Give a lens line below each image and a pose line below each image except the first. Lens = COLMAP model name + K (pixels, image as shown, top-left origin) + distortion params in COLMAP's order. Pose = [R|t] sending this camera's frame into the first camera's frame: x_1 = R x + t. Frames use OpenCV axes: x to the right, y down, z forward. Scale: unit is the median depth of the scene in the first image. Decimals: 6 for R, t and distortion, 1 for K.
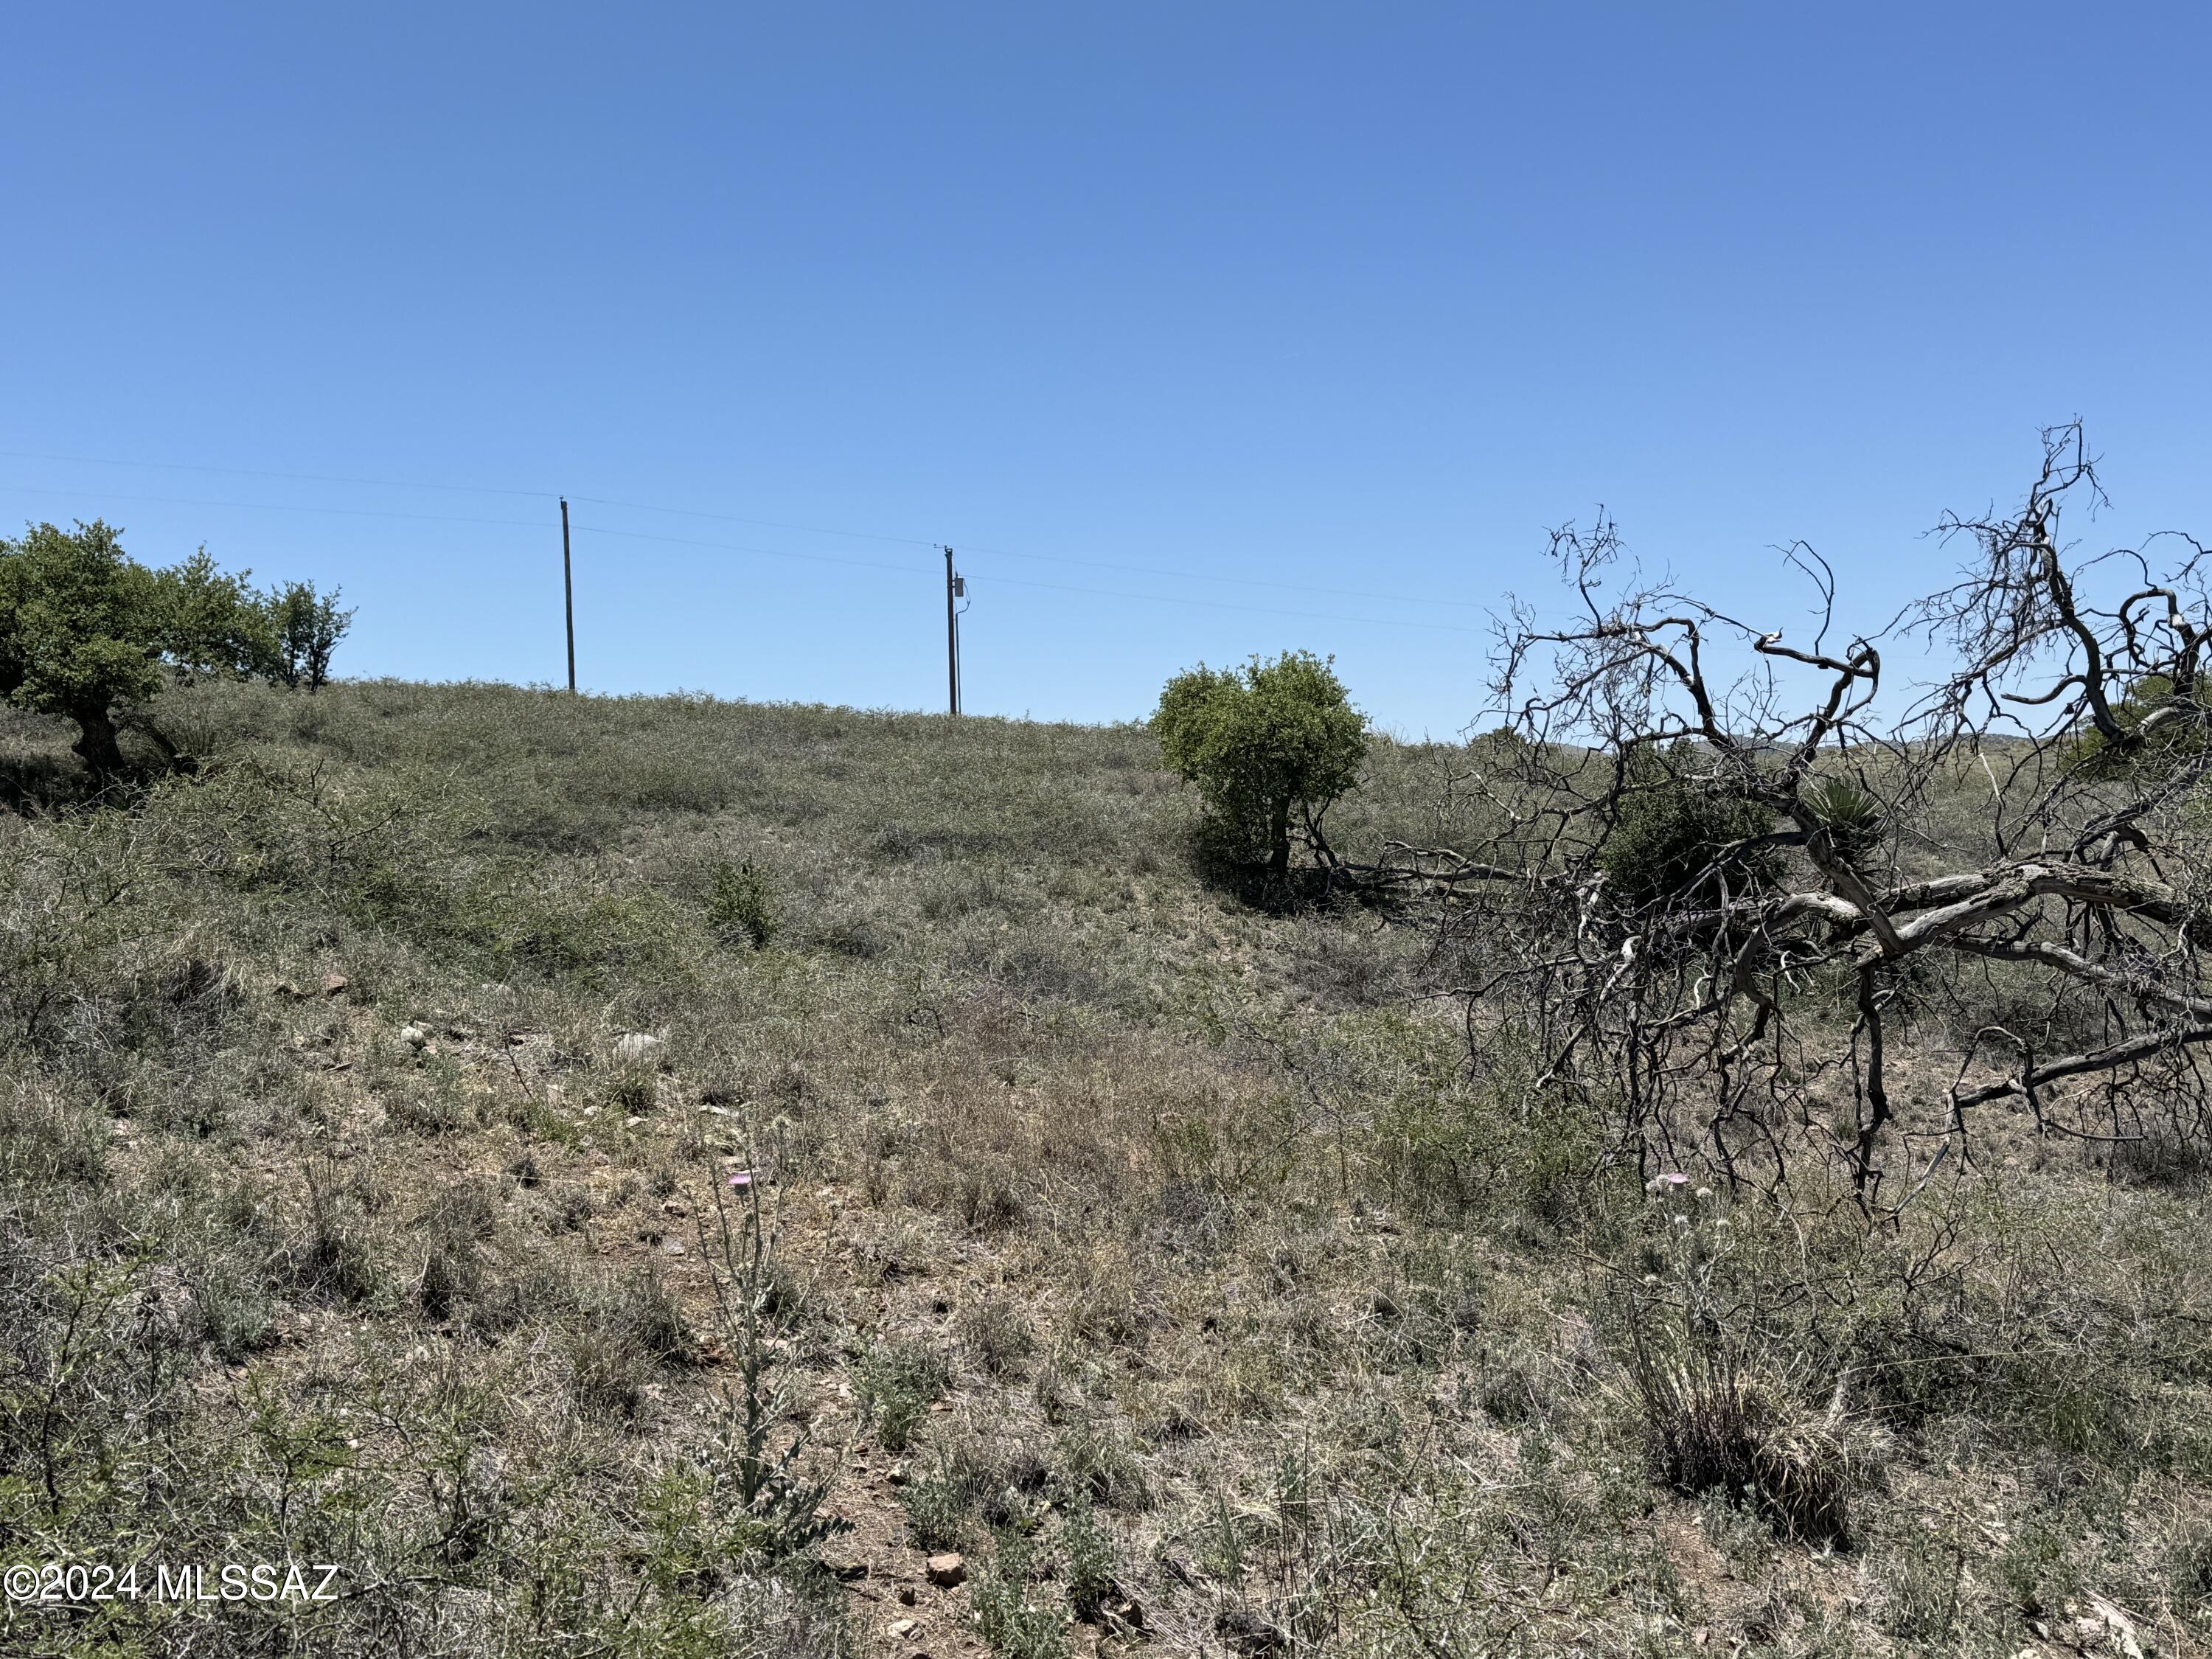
lens RADIAL K [[2512.6, 0, 1107.6], [0, 2512.6, 827.1], [0, 0, 1]] dist [0.001135, 0.000000]
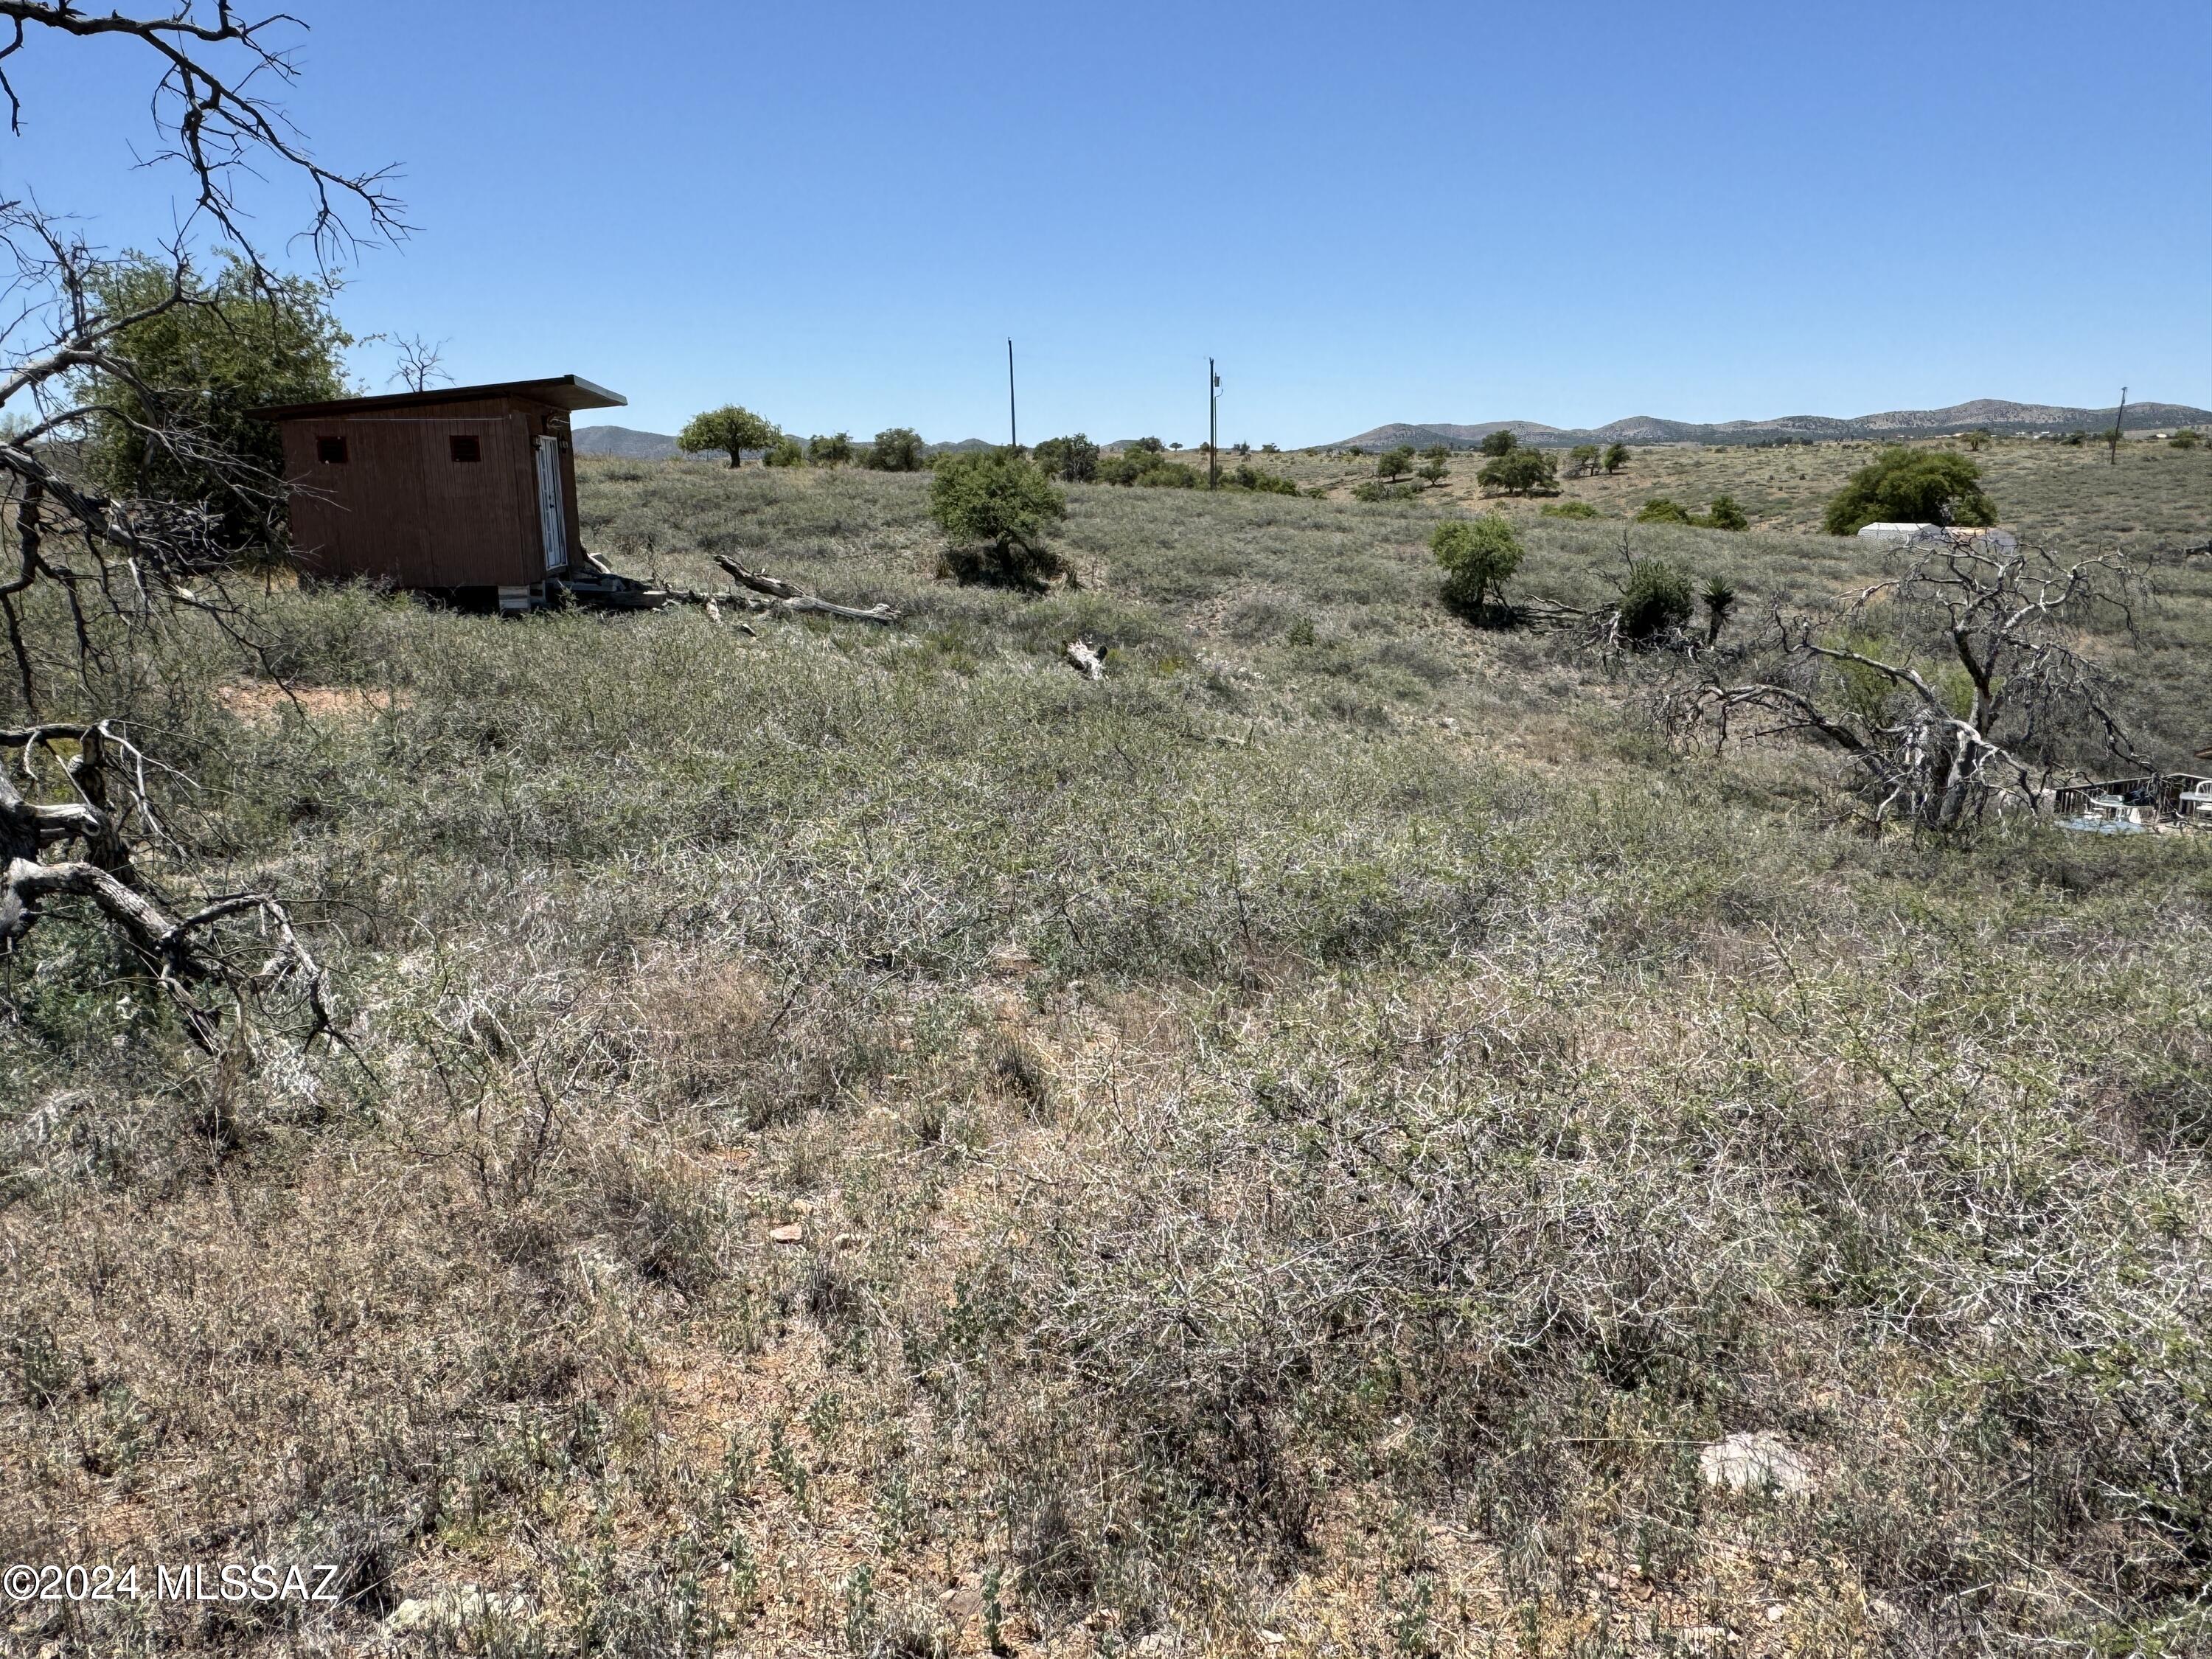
lens RADIAL K [[1540.5, 0, 1104.3], [0, 1540.5, 827.6], [0, 0, 1]] dist [-0.000991, -0.006924]
pose [[0.996429, 0.023050, -0.081222, -0.179148], [-0.004815, 0.975959, 0.217901, -0.102599], [0.084292, -0.216732, 0.972585, -0.566586]]
